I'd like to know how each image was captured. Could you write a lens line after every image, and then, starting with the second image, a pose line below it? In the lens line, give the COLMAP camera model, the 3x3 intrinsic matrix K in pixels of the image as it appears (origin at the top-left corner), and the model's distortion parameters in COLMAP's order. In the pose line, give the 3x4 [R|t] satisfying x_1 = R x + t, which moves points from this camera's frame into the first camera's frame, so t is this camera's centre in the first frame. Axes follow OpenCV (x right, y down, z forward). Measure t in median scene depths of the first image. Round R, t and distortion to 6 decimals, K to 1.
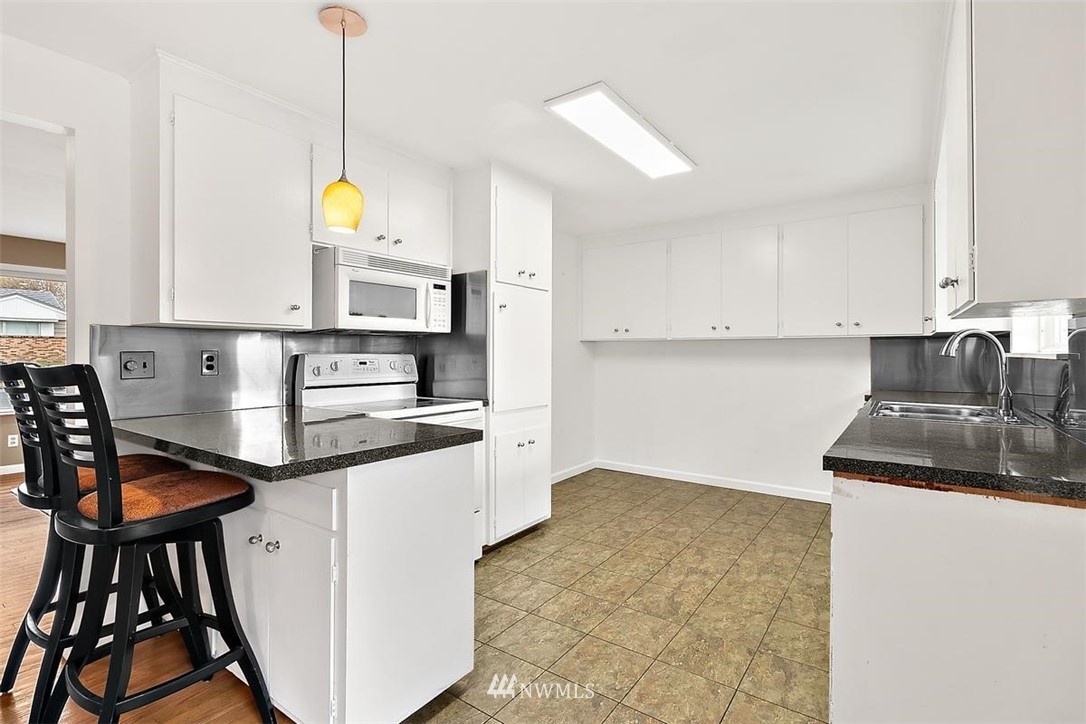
lens RADIAL K [[512.4, 0, 542.9], [0, 512.4, 353.3], [0, 0, 1]] dist [0.003522, 0.001290]
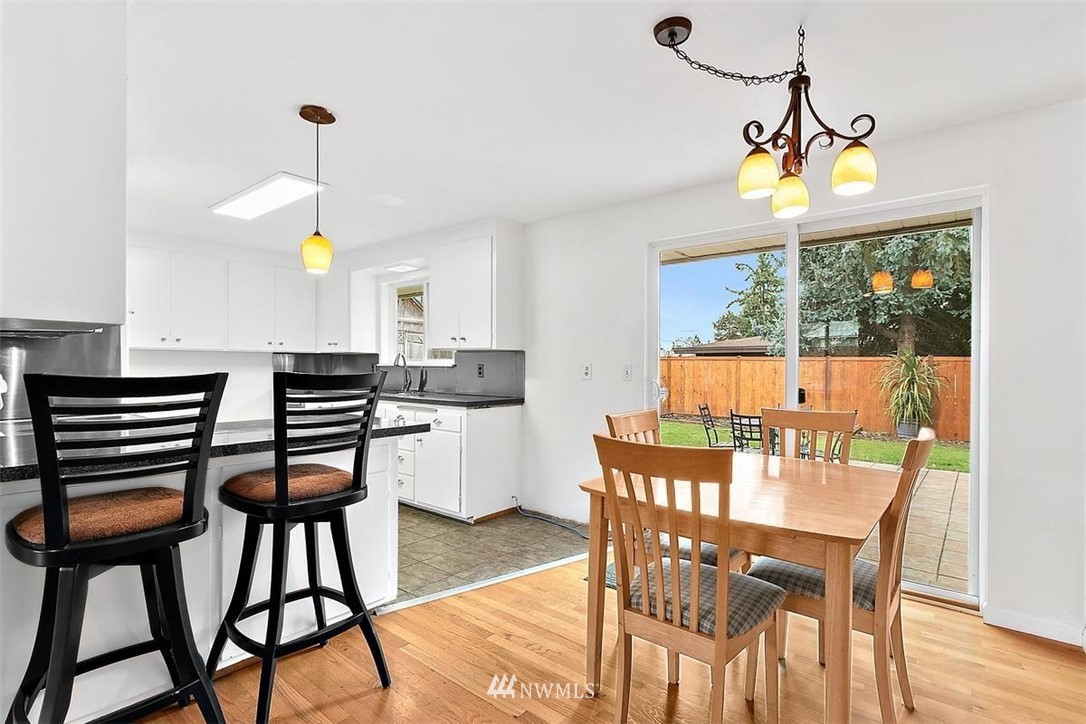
lens RADIAL K [[518.5, 0, 540.2], [0, 518.5, 370.6], [0, 0, 1]] dist [0.000287, 0.000233]
pose [[0.076200, -0.012033, 0.997020, -0.989475], [-0.005954, 0.999904, 0.012523, -0.000179], [-0.997075, -0.006890, 0.076121, 0.180948]]
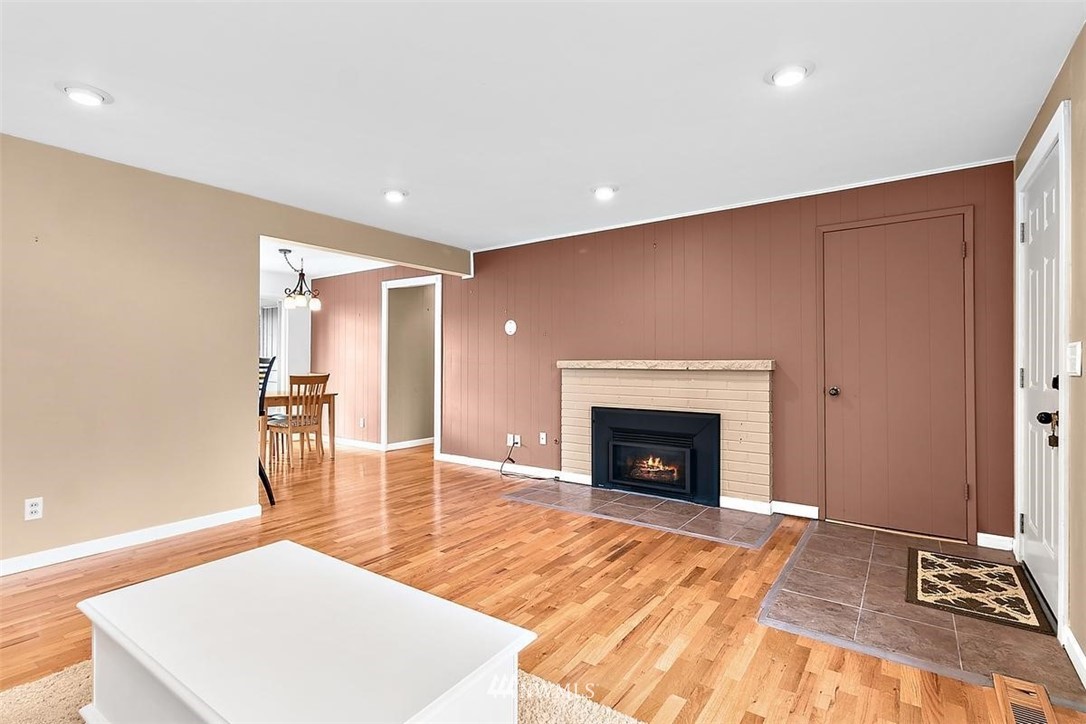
lens RADIAL K [[512.4, 0, 542.9], [0, 512.4, 353.3], [0, 0, 1]] dist [0.003522, 0.001290]
pose [[-0.999989, -0.004727, -0.000524, -1.327640], [-0.004717, 0.999842, -0.017158, 0.020651], [0.000605, -0.017156, -0.999853, 1.940824]]
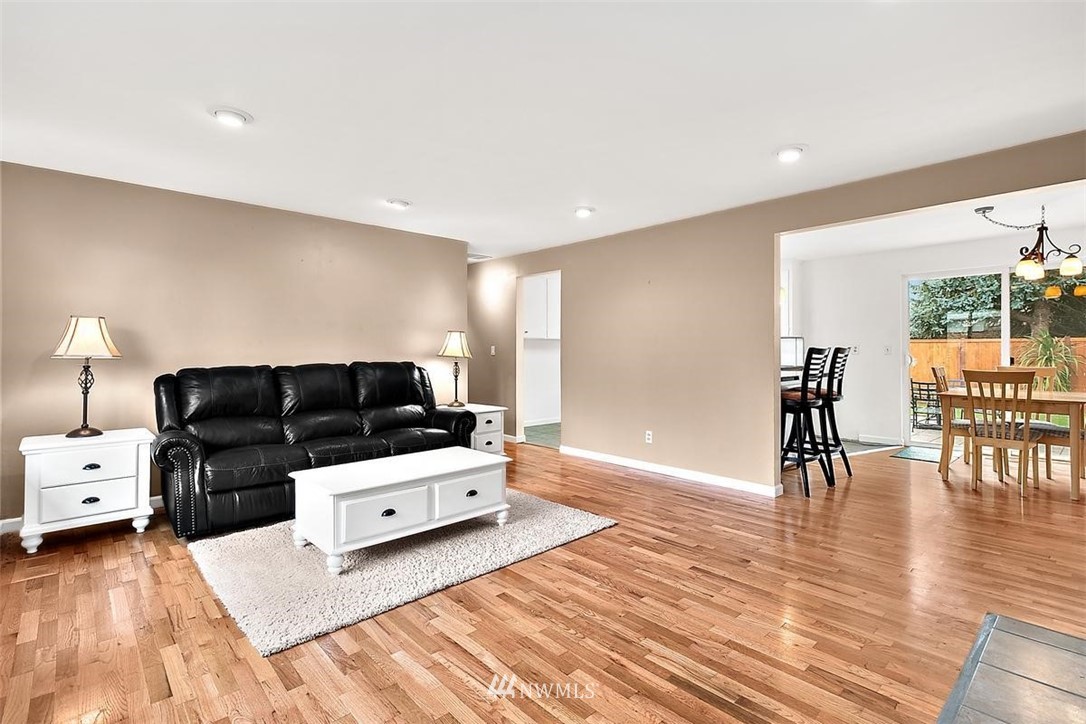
lens RADIAL K [[512.4, 0, 542.9], [0, 512.4, 353.3], [0, 0, 1]] dist [0.003522, 0.001290]
pose [[0.206512, -0.008553, 0.978407, -2.064751], [0.002851, 0.999963, 0.008140, 0.010890], [-0.978440, 0.001109, 0.206529, 0.996121]]
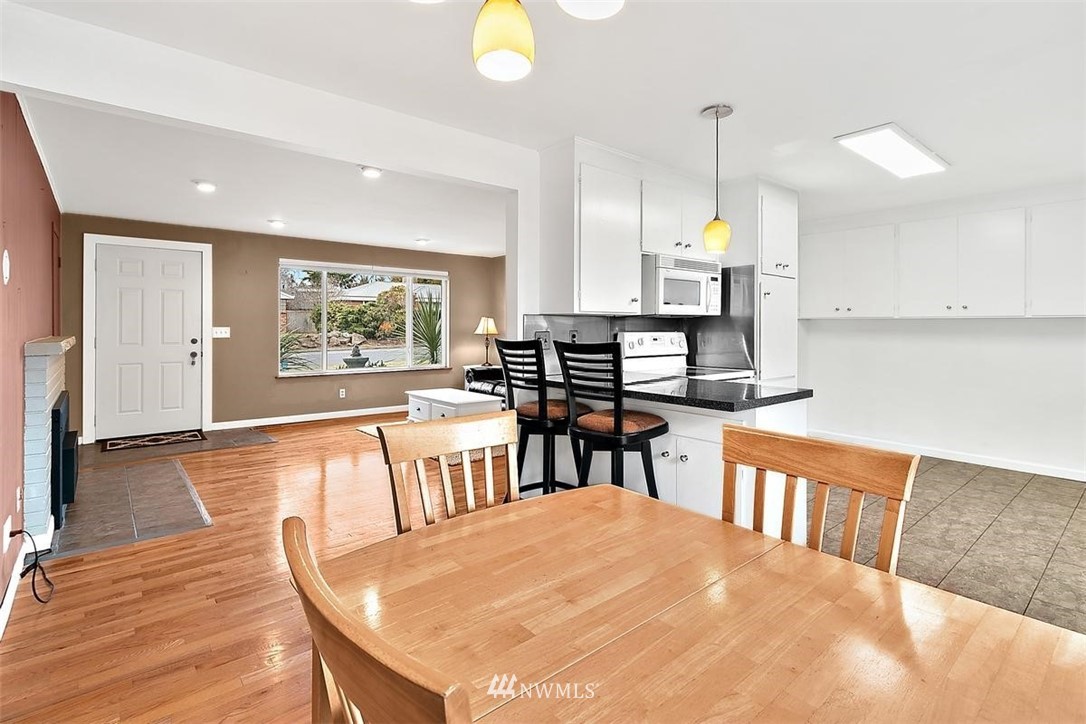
lens RADIAL K [[524.7, 0, 542.2], [0, 524.7, 327.6], [0, 0, 1]] dist [0.004911, 0.000137]
pose [[0.968726, 0.002374, -0.248120, -0.291388], [-0.001695, 0.999994, 0.002949, -0.013835], [0.248126, -0.002436, 0.968725, -0.351731]]
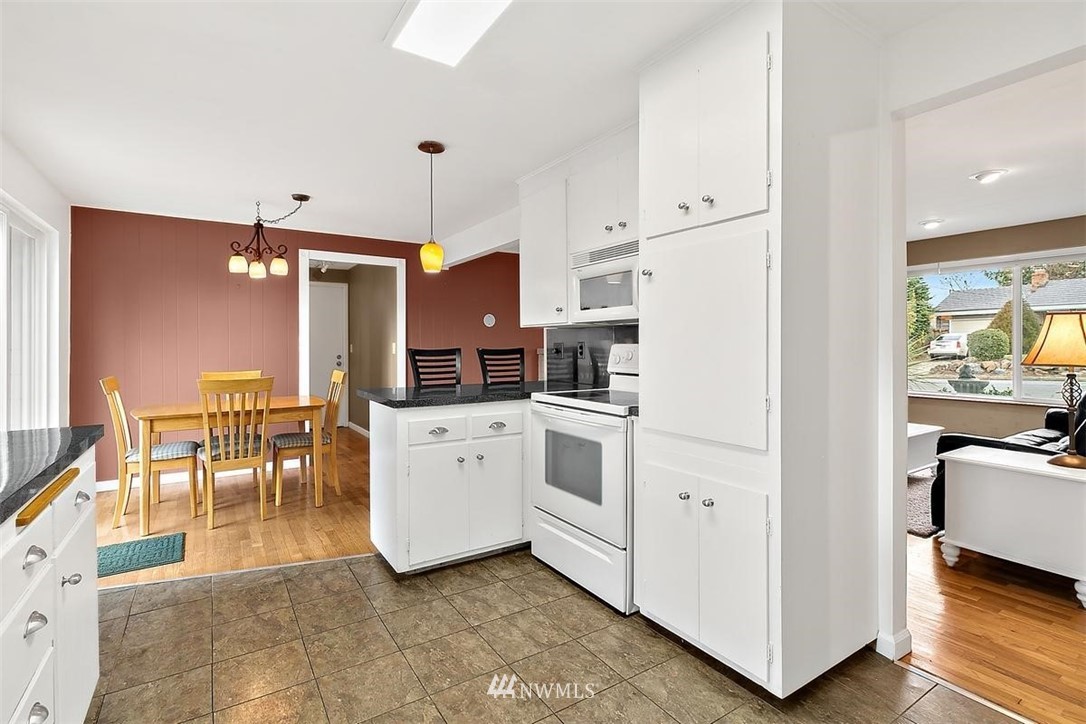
lens RADIAL K [[515.0, 0, 543.3], [0, 515.0, 345.5], [0, 0, 1]] dist [0.001924, 0.000546]
pose [[-0.367165, 0.002566, -0.930152, 0.613881], [0.003513, 0.999993, 0.001372, 0.002271], [0.930149, -0.002764, -0.367172, 1.141594]]
